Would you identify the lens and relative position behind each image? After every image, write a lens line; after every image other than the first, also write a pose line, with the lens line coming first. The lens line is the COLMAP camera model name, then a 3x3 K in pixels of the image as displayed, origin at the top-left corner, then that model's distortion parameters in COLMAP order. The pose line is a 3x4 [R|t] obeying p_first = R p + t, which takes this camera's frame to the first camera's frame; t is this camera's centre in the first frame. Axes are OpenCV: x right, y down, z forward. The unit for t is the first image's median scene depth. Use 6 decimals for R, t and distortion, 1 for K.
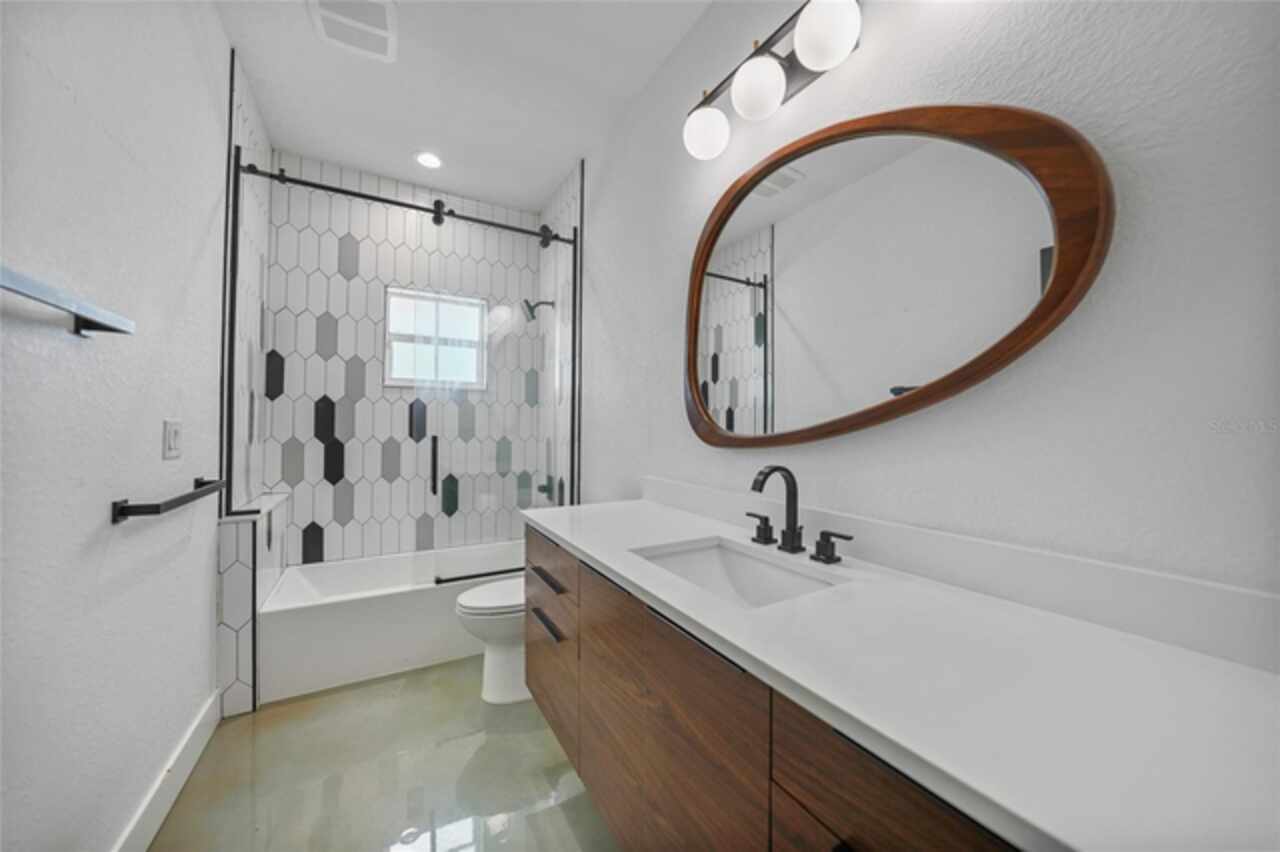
lens RADIAL K [[447.1, 0, 641.6], [0, 447.1, 428.1], [0, 0, 1]] dist [-0.014701, 0.002662]
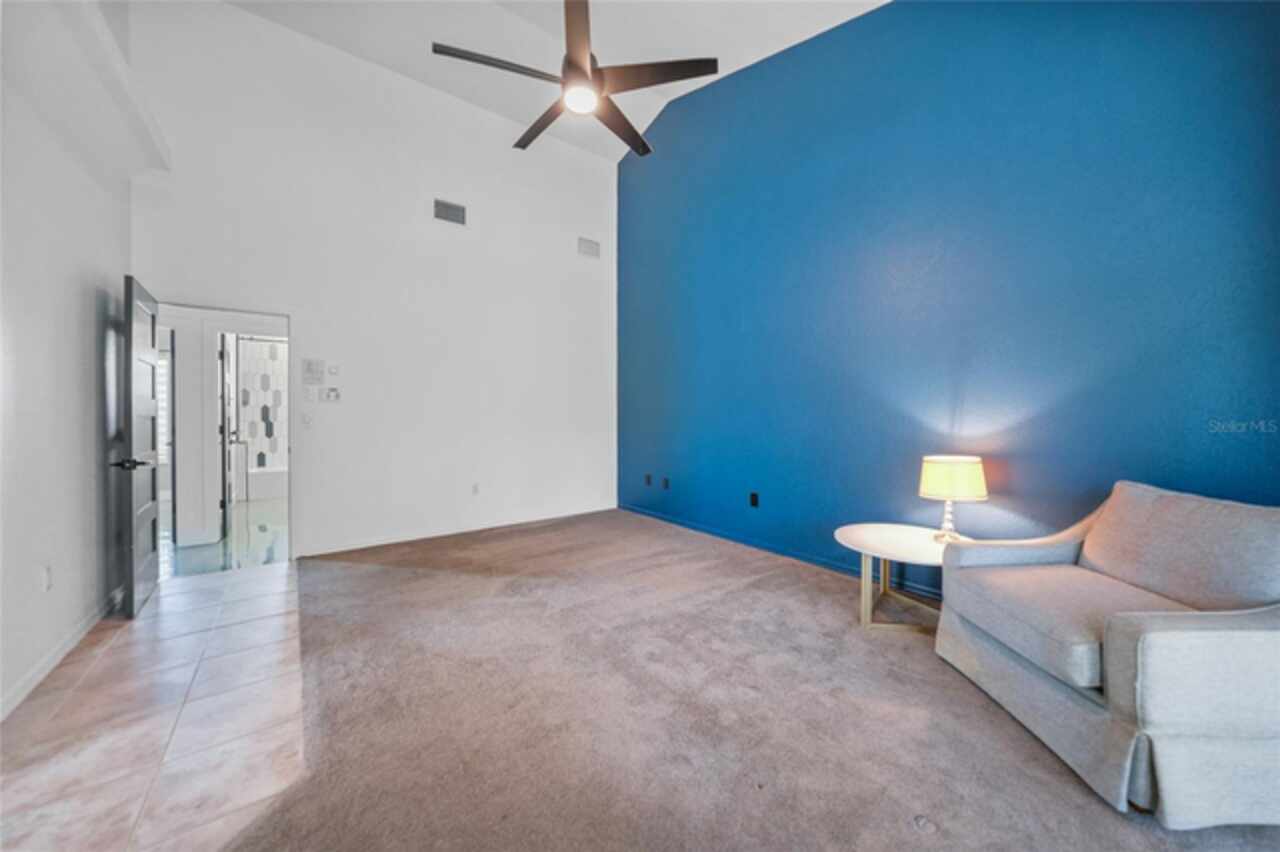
lens RADIAL K [[447.1, 0, 638.6], [0, 447.1, 418.1], [0, 0, 1]] dist [-0.014701, 0.002662]
pose [[0.992475, -0.003092, 0.122409, 1.215308], [0.000843, 0.999830, 0.018427, -0.042507], [-0.122445, -0.018186, 0.992309, -1.961229]]
